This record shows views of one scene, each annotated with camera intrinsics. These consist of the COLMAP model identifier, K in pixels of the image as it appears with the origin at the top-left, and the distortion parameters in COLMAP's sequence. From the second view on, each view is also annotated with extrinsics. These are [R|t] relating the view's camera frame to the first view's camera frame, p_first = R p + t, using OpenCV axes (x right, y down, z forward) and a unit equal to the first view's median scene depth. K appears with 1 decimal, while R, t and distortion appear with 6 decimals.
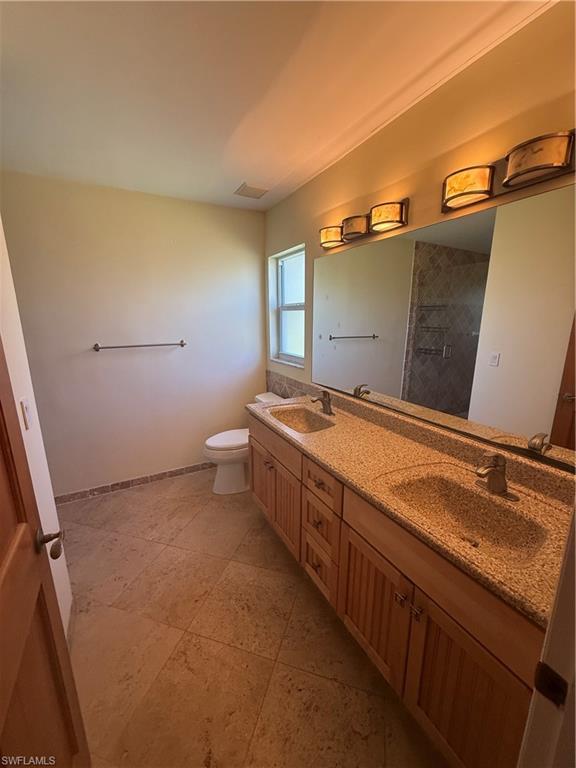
lens RADIAL K [[303.3, 0, 288.0], [0, 303.3, 384.0], [0, 0, 1]] dist [-0.001673, -0.000313]
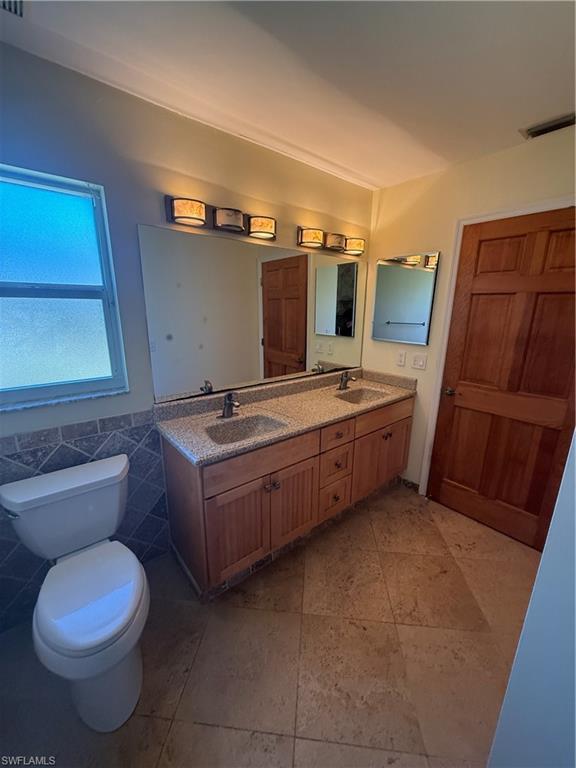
lens RADIAL K [[303.3, 0, 288.0], [0, 303.3, 384.0], [0, 0, 1]] dist [-0.001673, -0.000313]
pose [[-0.191222, -0.237516, 0.952376, -0.747532], [0.203549, 0.939593, 0.275197, -0.209165], [-0.960209, 0.246479, -0.131325, 0.914599]]
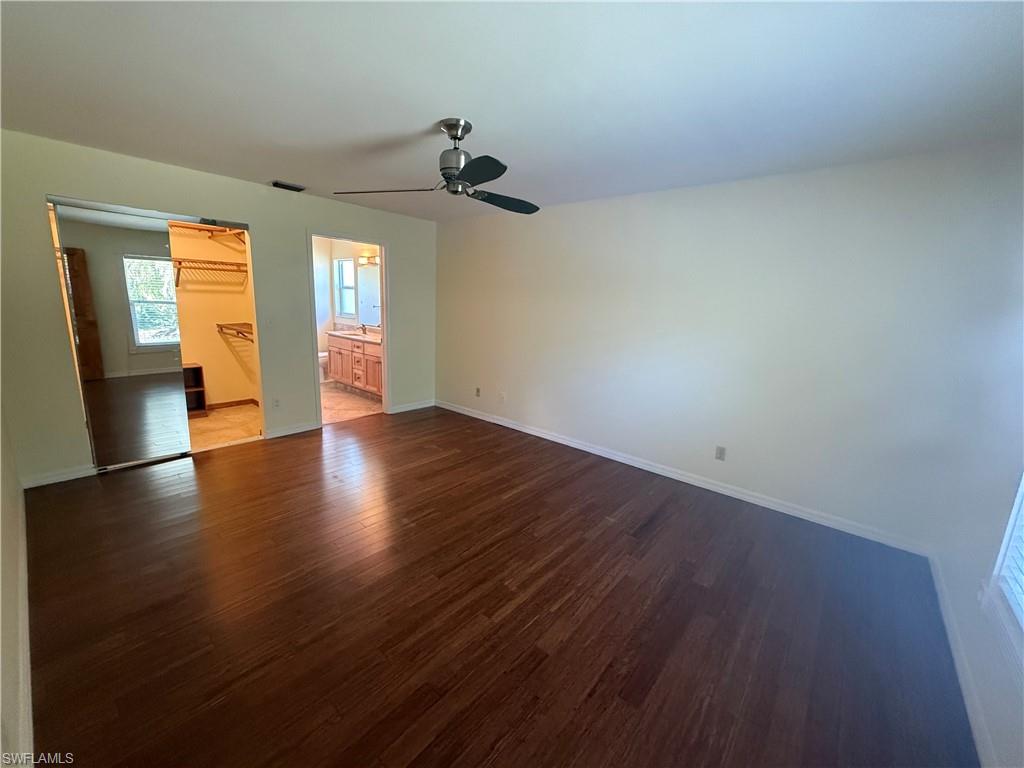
lens RADIAL K [[404.4, 0, 513.1], [0, 404.4, 382.0], [0, 0, 1]] dist [-0.001673, -0.000313]
pose [[0.929875, -0.024181, 0.367080, 0.040591], [0.028941, 0.999553, -0.007467, 0.524164], [-0.366736, 0.017567, 0.930159, -2.328033]]
